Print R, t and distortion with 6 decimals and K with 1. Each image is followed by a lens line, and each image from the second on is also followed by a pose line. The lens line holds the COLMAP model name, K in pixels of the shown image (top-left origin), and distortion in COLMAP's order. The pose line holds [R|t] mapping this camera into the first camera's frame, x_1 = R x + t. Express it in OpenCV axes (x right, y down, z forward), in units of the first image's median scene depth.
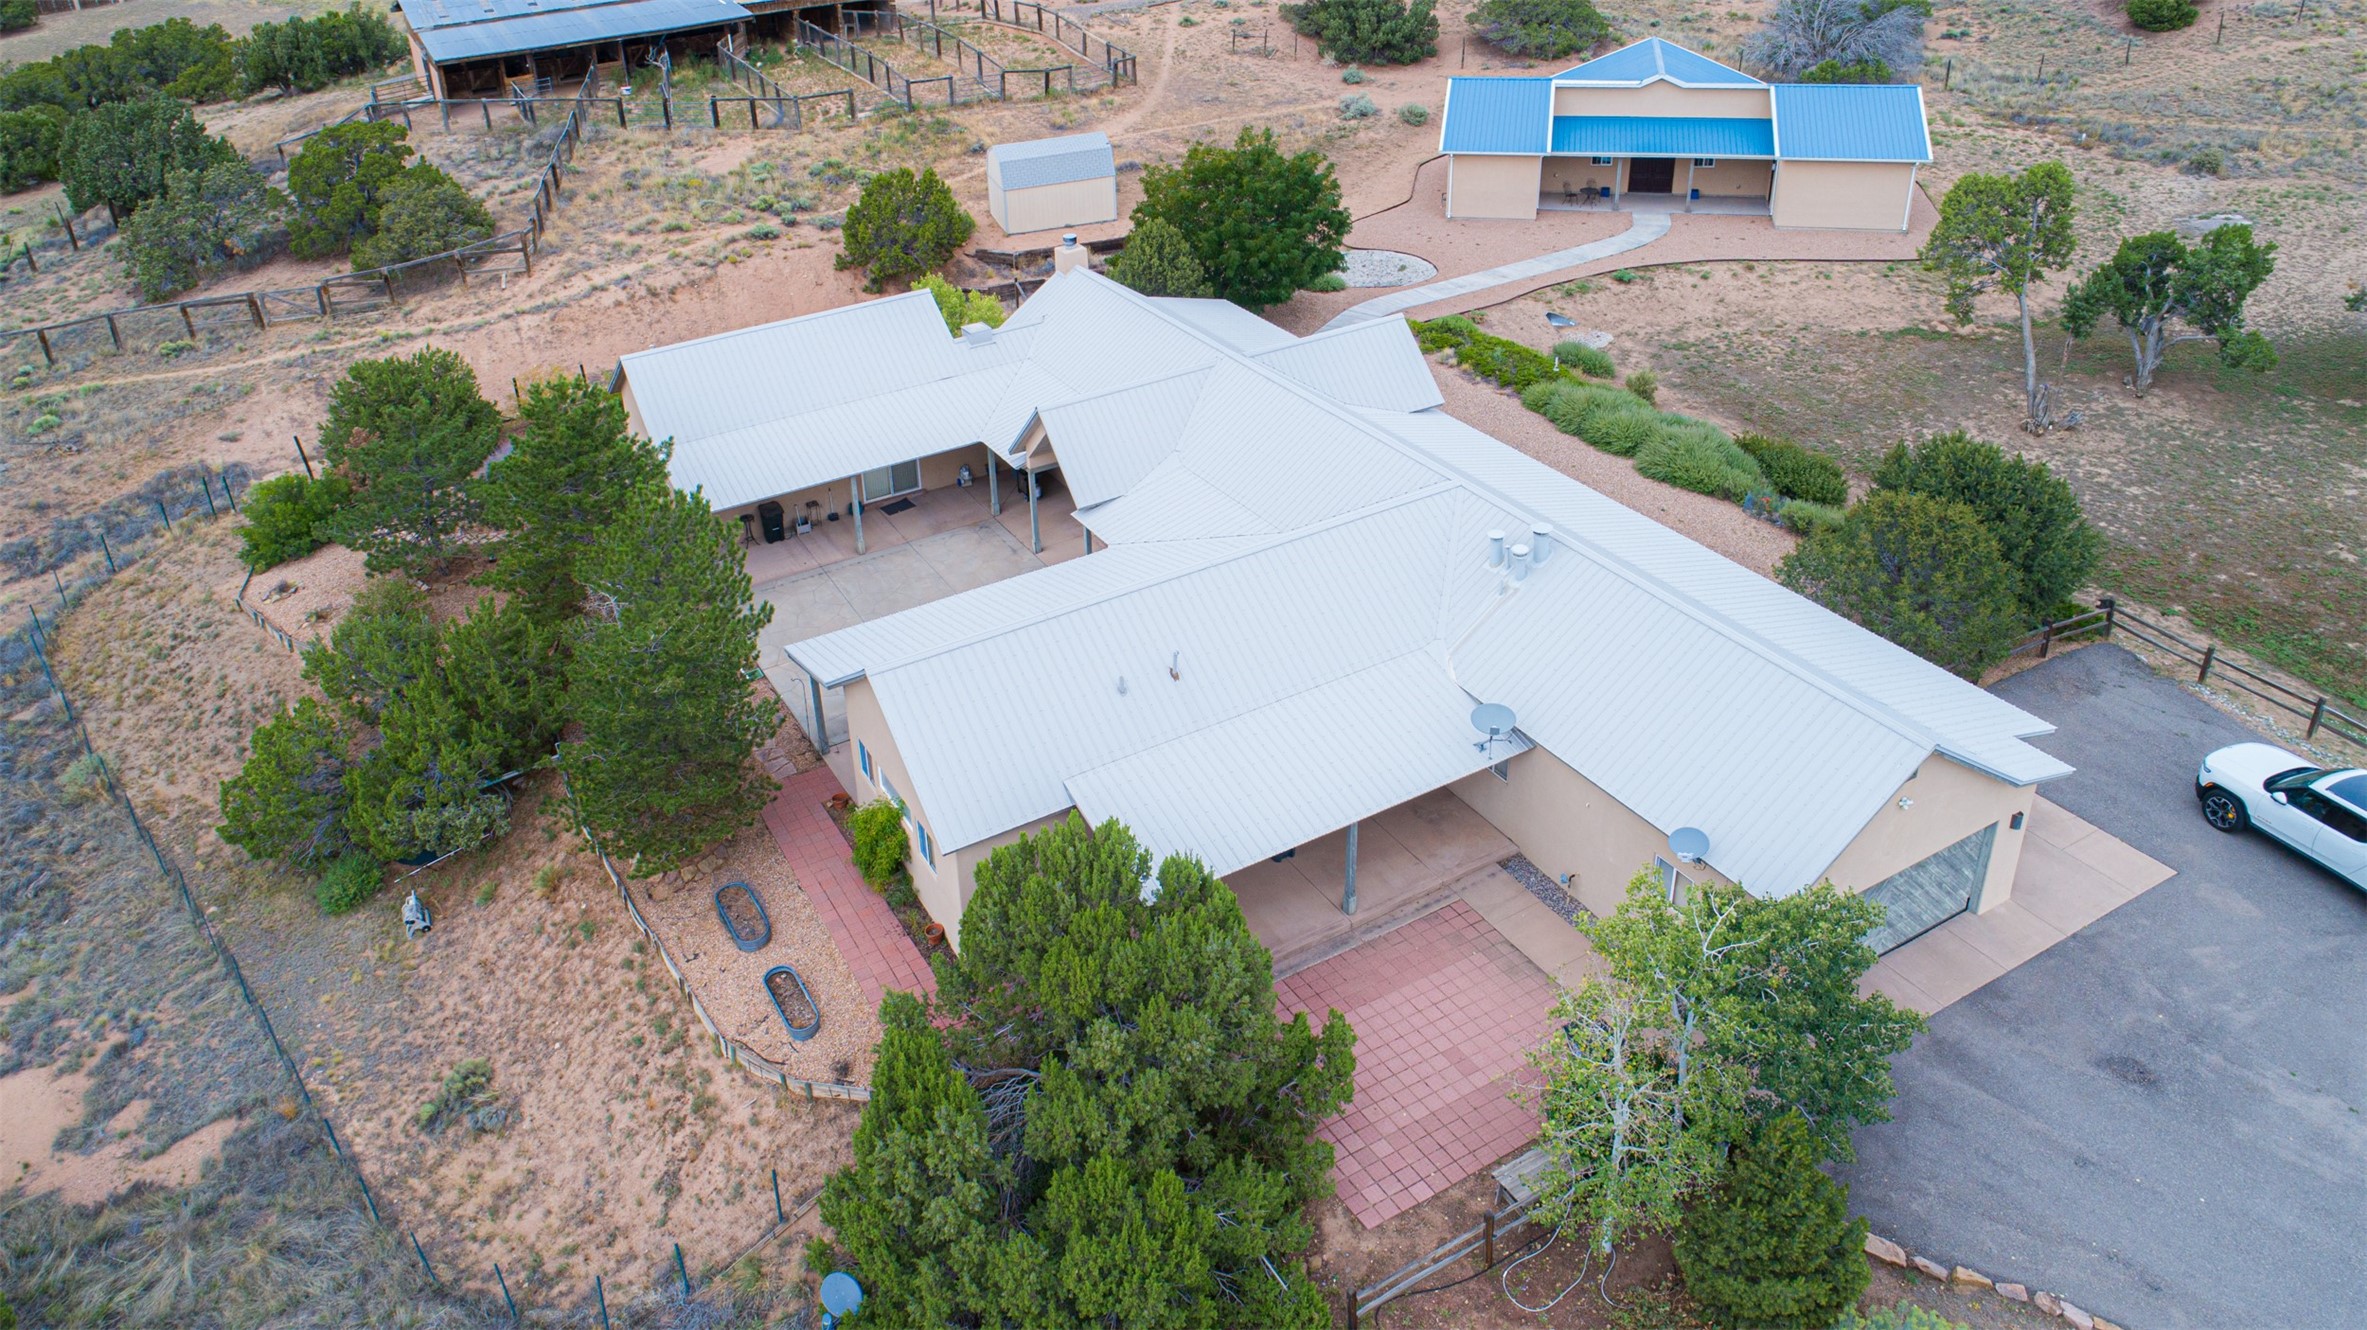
lens RADIAL K [[1645.3, 0, 1090.1], [0, 1645.3, 447.4], [0, 0, 1]] dist [-0.015670, 0.007019]
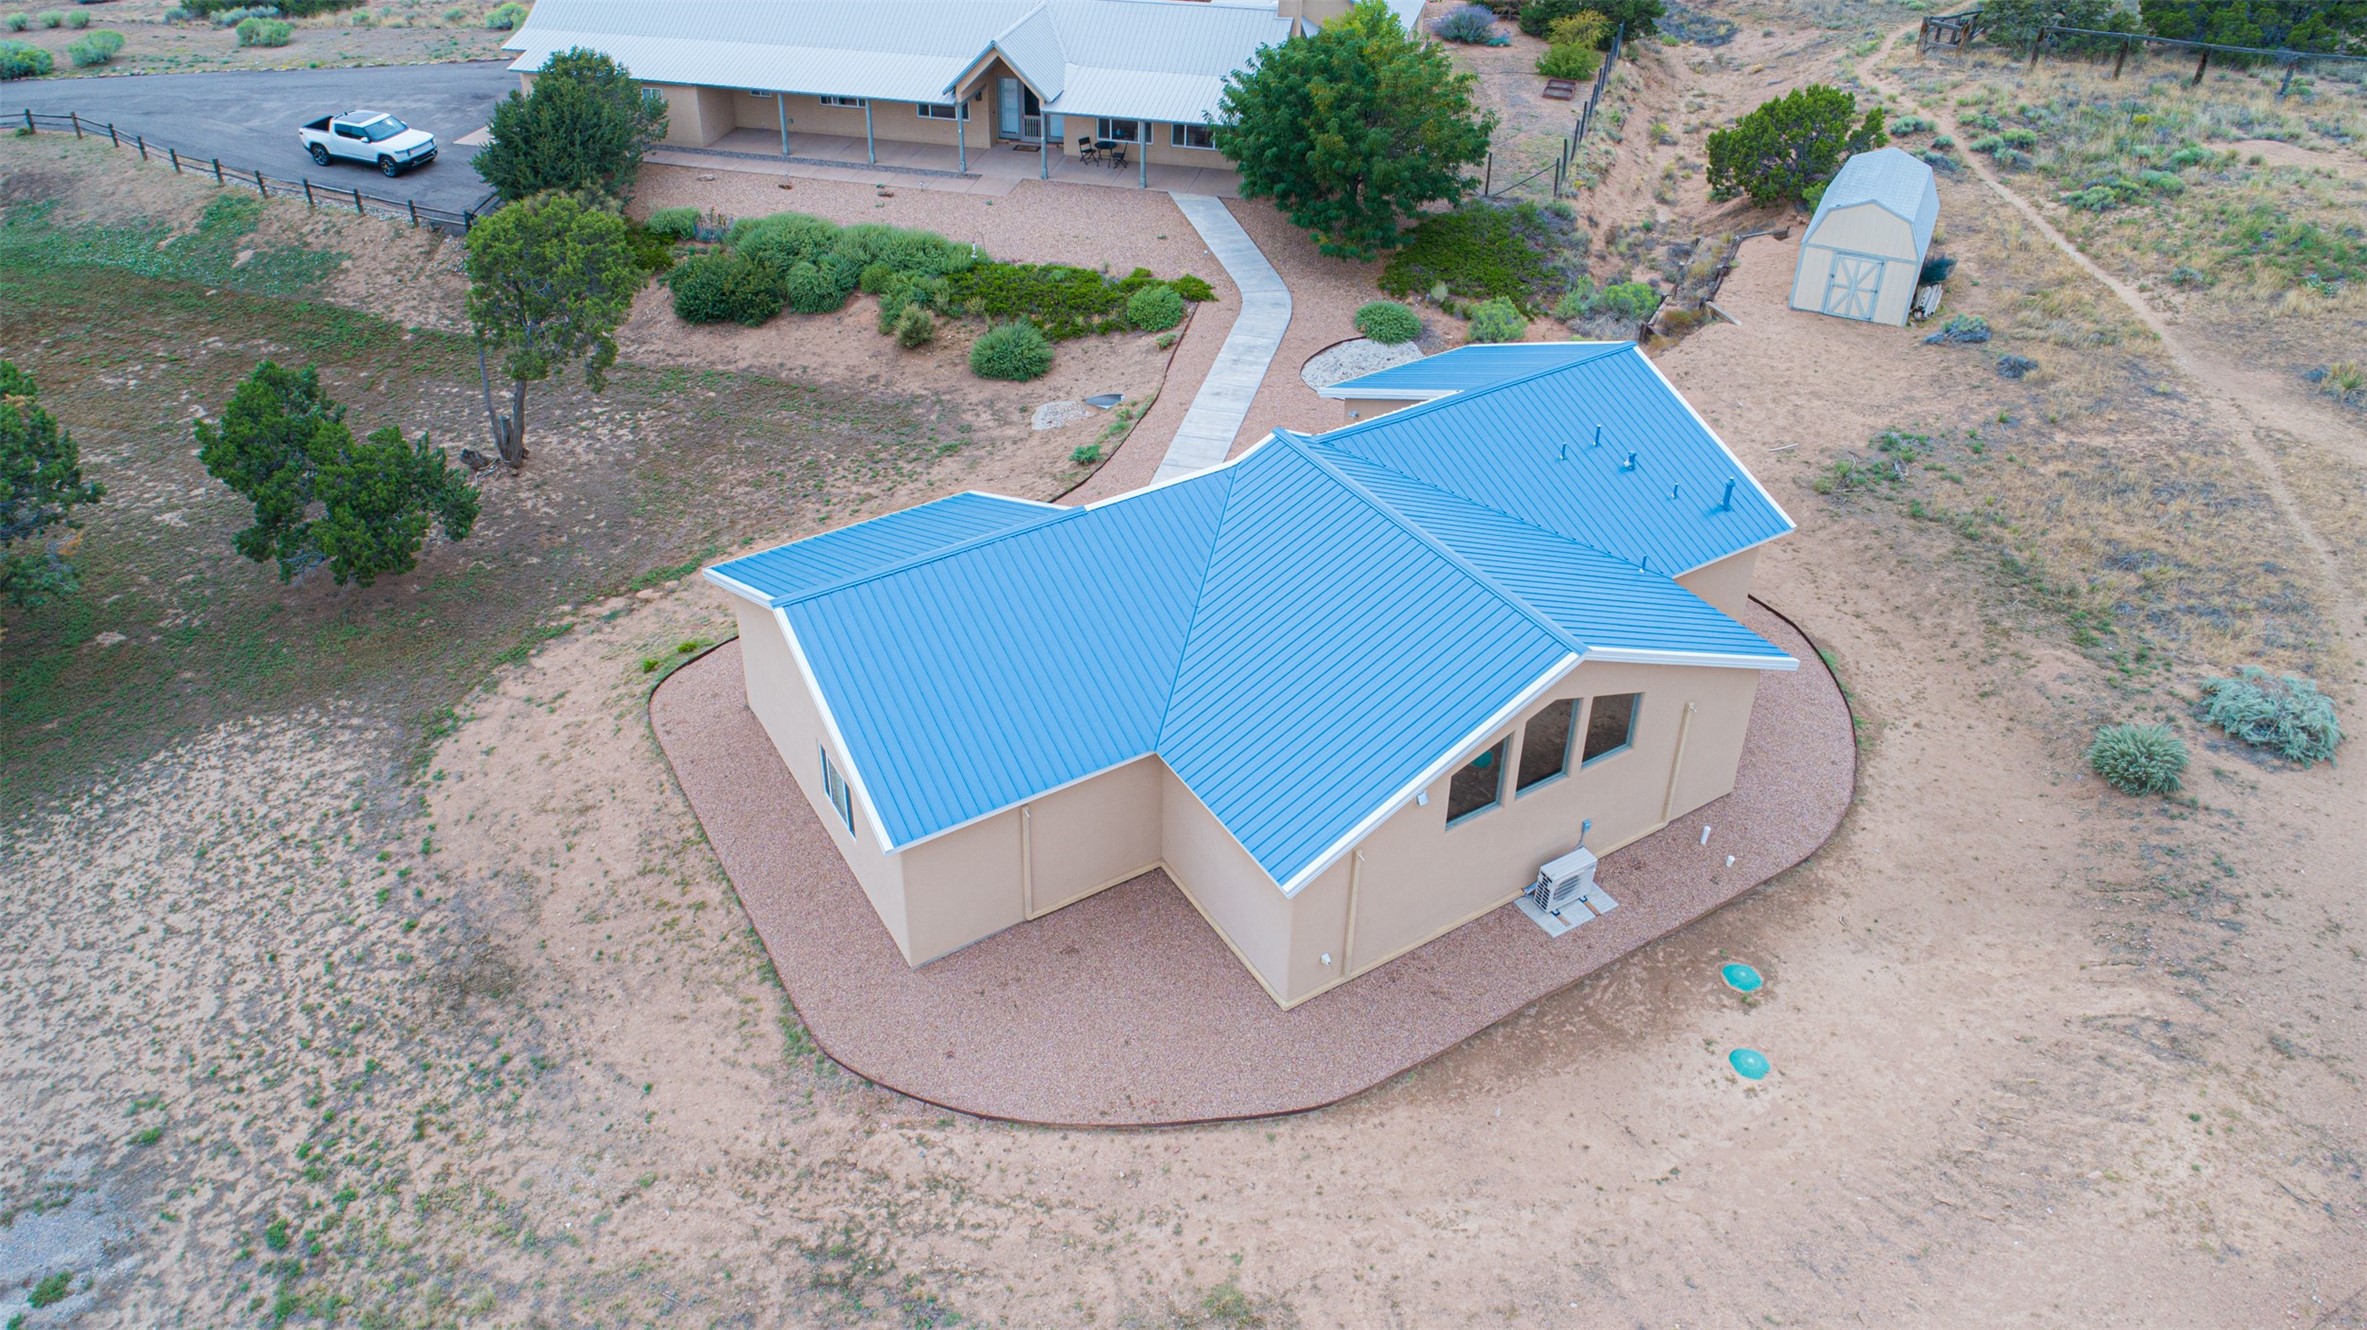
lens RADIAL K [[1645.3, 0, 1105.5], [0, 1645.3, 455.7], [0, 0, 1]] dist [-0.015670, 0.007019]
pose [[-0.708213, 0.404895, -0.578355, 0.630423], [-0.245366, 0.626975, 0.739391, -0.533176], [0.661989, 0.665555, -0.344685, 1.107672]]
